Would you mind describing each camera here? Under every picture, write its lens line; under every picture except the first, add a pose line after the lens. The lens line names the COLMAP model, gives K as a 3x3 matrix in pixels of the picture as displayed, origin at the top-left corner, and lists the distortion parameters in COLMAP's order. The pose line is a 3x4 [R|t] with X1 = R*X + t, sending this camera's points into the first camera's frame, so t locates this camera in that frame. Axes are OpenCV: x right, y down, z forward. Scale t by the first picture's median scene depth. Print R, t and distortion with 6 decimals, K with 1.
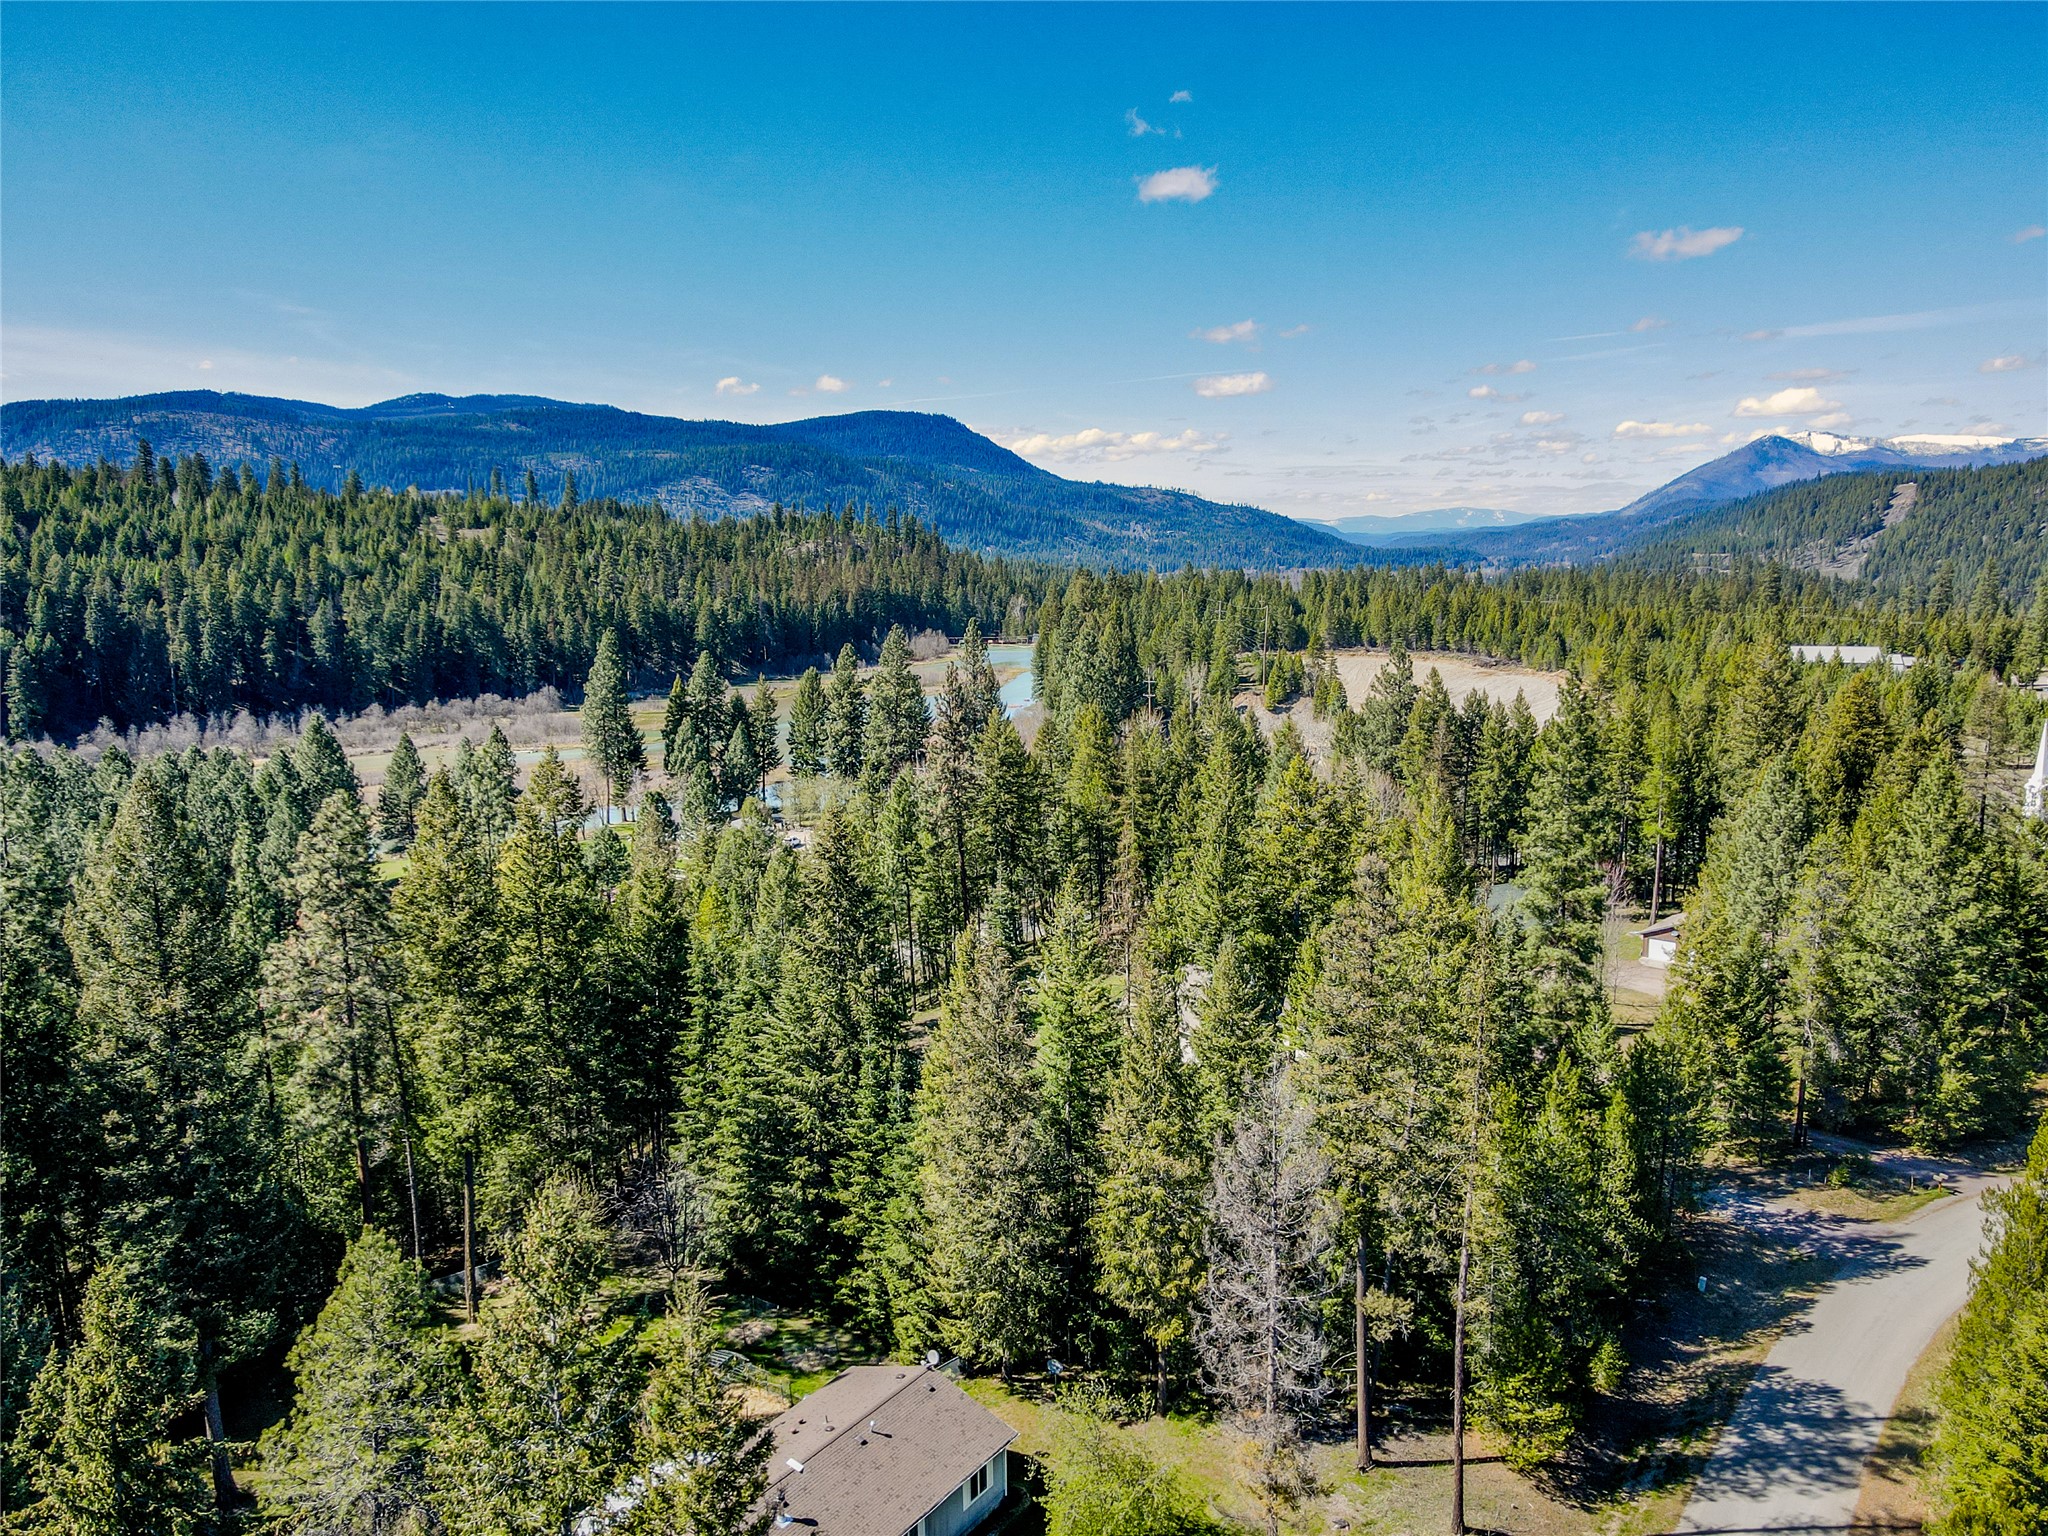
lens RADIAL K [[1499.7, 0, 1013.7], [0, 1499.7, 771.5], [0, 0, 1]] dist [0.004198, 0.023581]
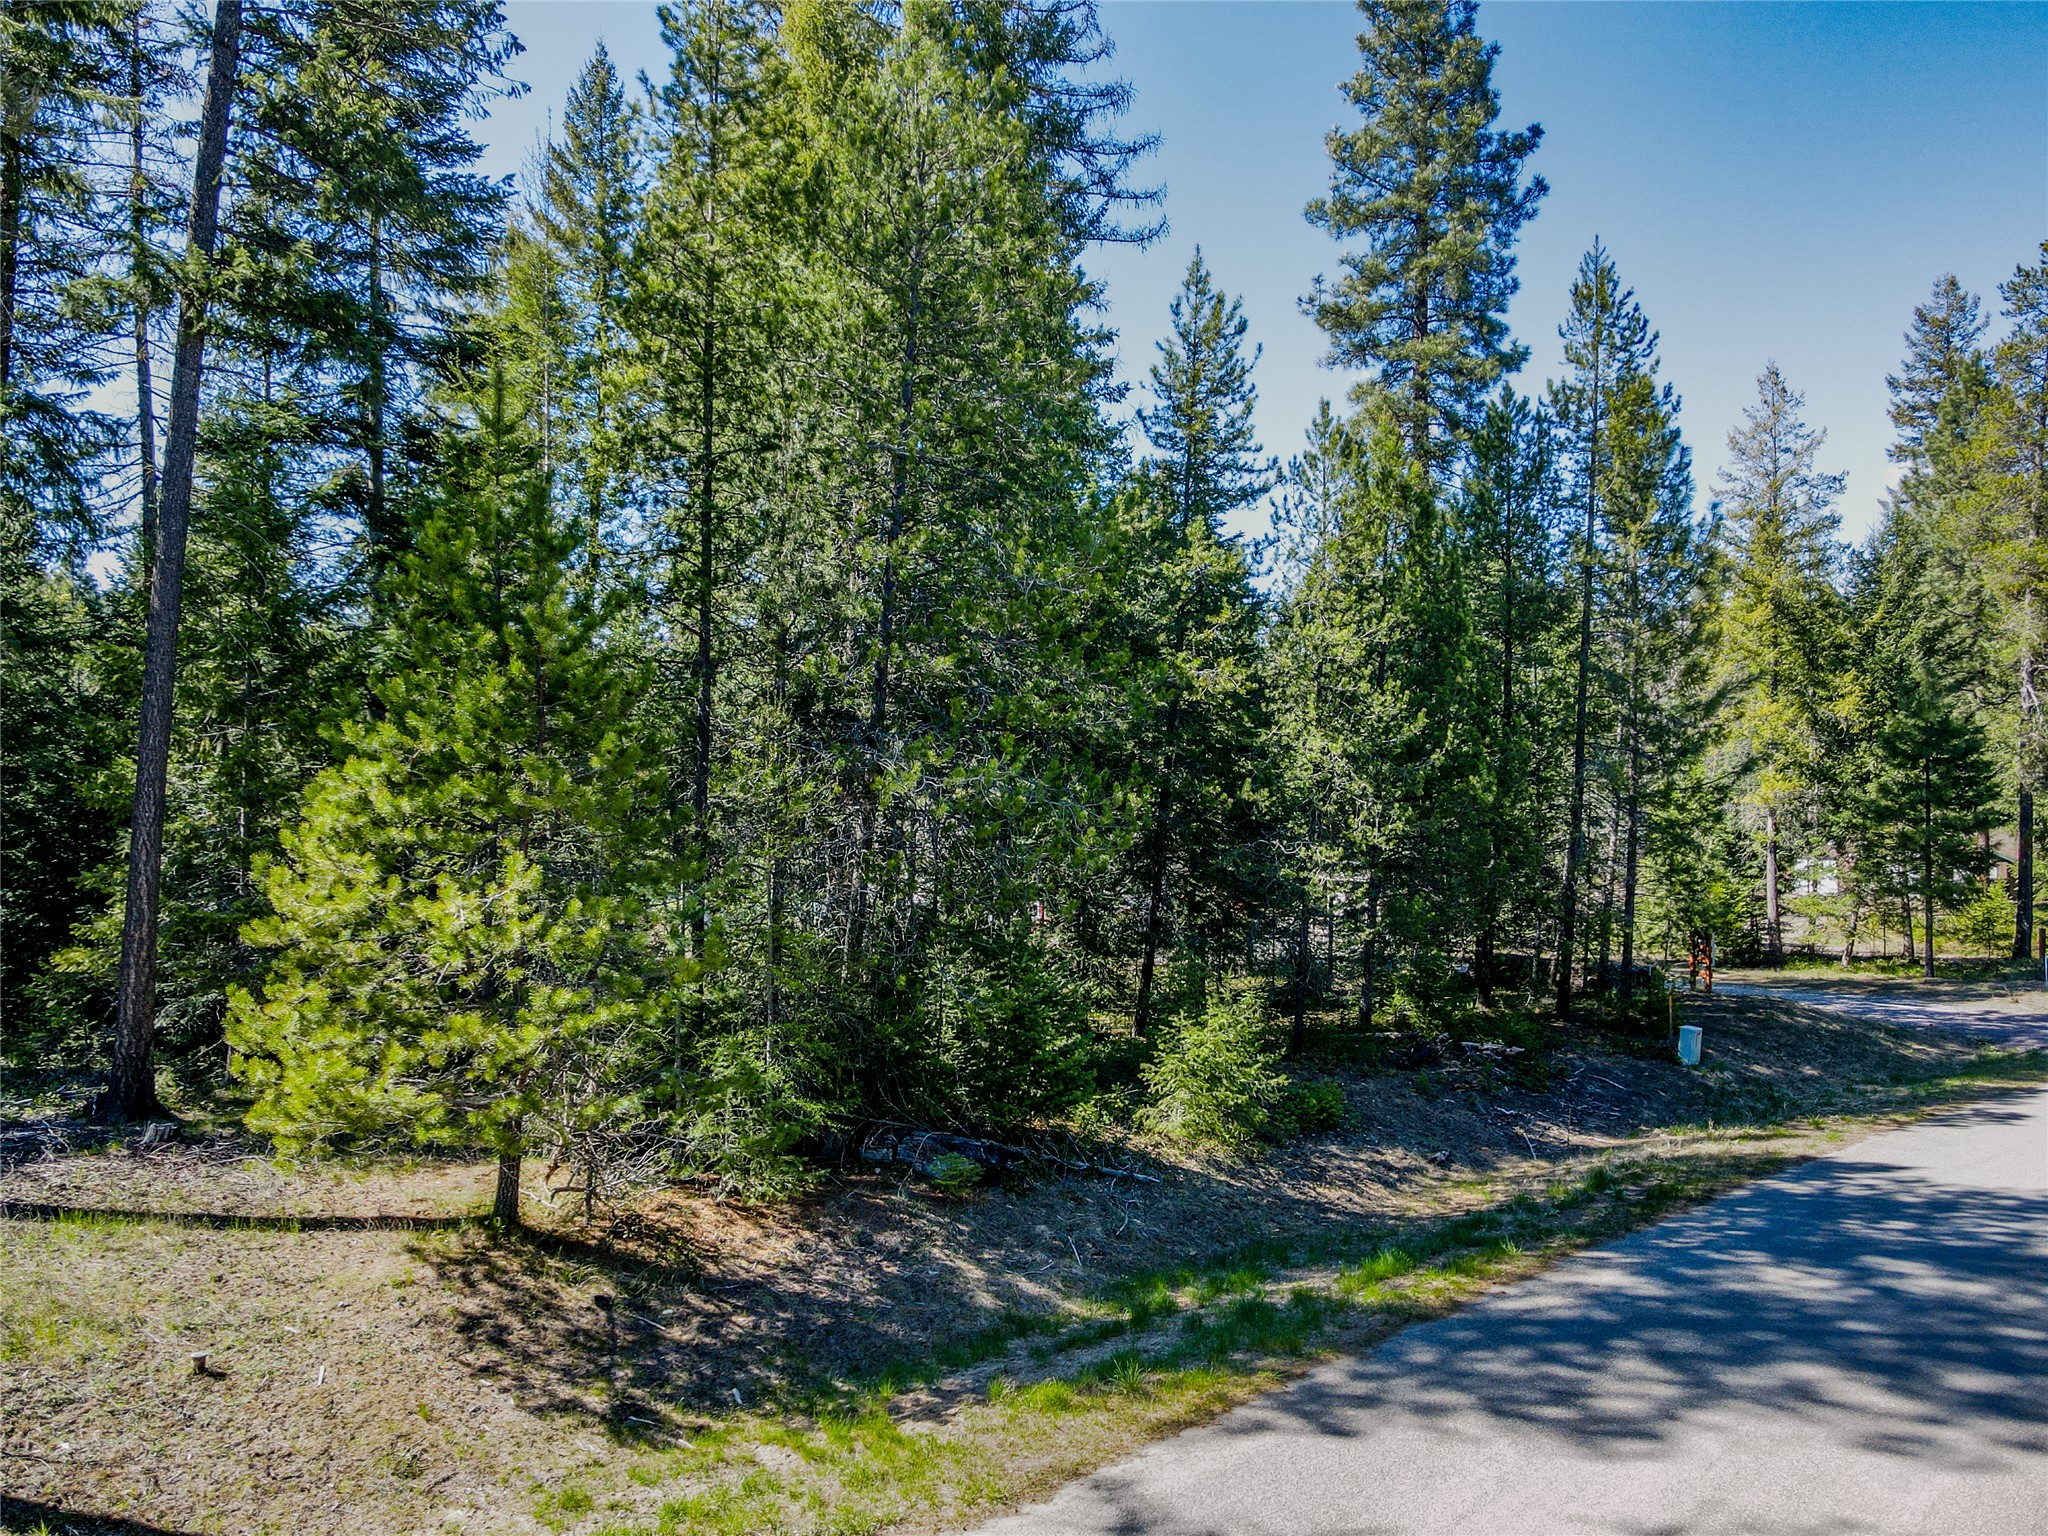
lens RADIAL K [[1499.7, 0, 1016.0], [0, 1499.7, 787.1], [0, 0, 1]] dist [0.004198, 0.023581]
pose [[0.990841, 0.013903, -0.134313, 0.431531], [-0.034829, 0.987342, -0.154737, 0.420222], [0.130462, 0.157998, 0.978783, 0.778410]]
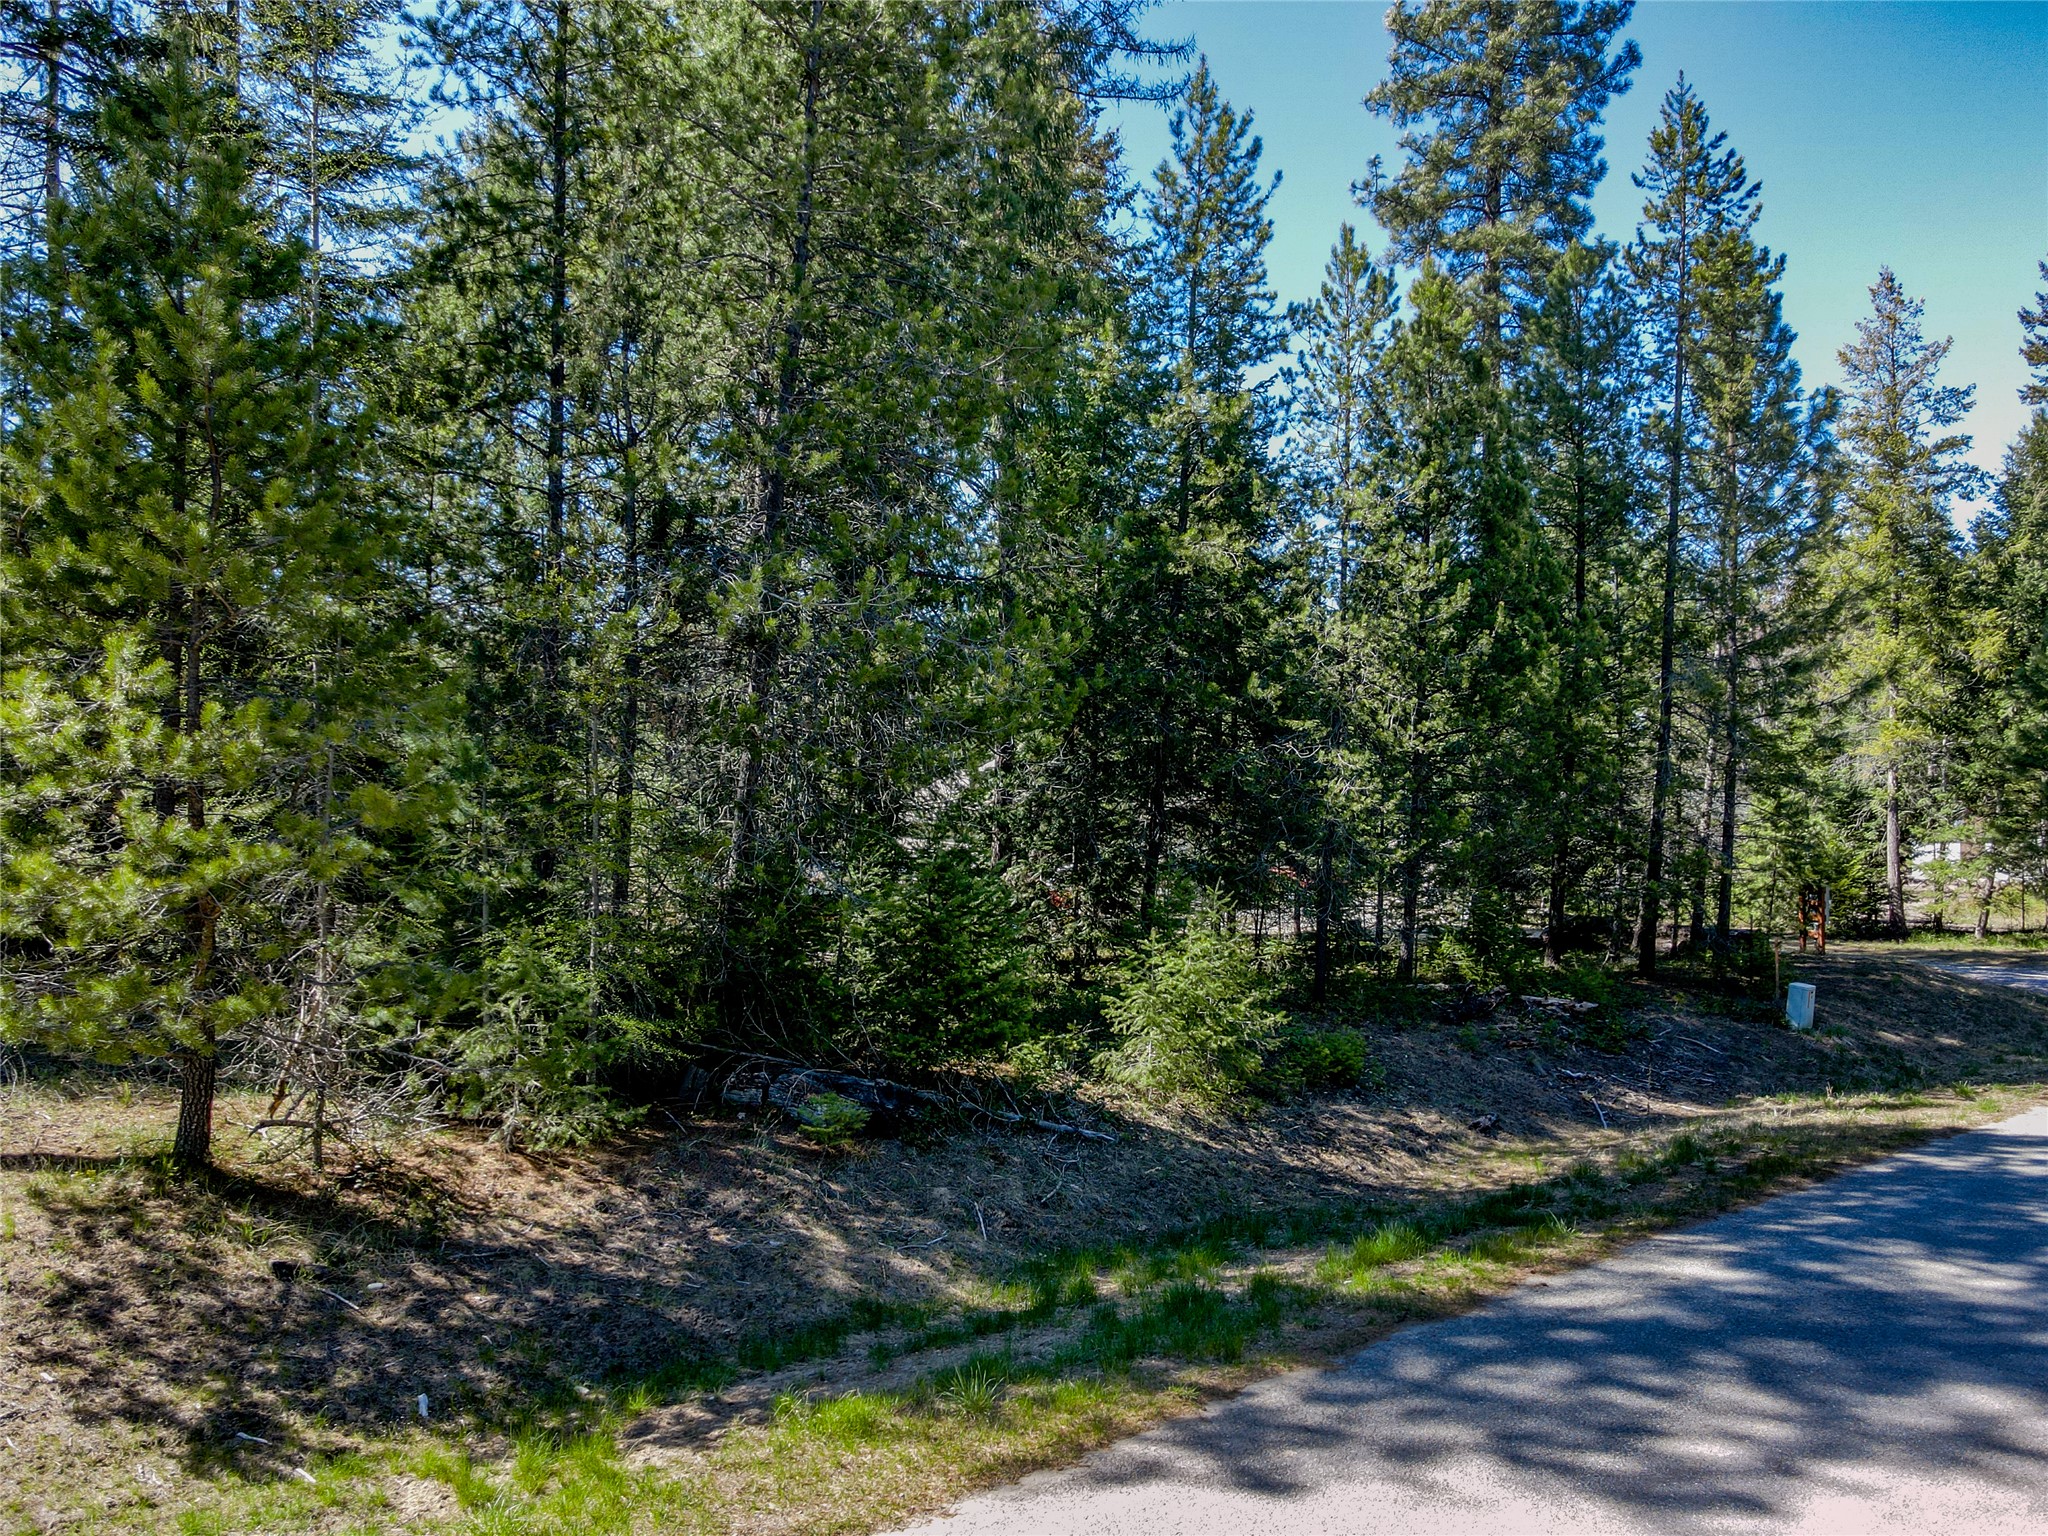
lens RADIAL K [[1499.7, 0, 1017.1], [0, 1499.7, 766.1], [0, 0, 1]] dist [0.004198, 0.023581]
pose [[0.981945, 0.013193, -0.188705, 0.448357], [-0.045301, 0.984939, -0.166865, 0.431909], [0.183661, 0.172401, 0.967753, 0.841362]]
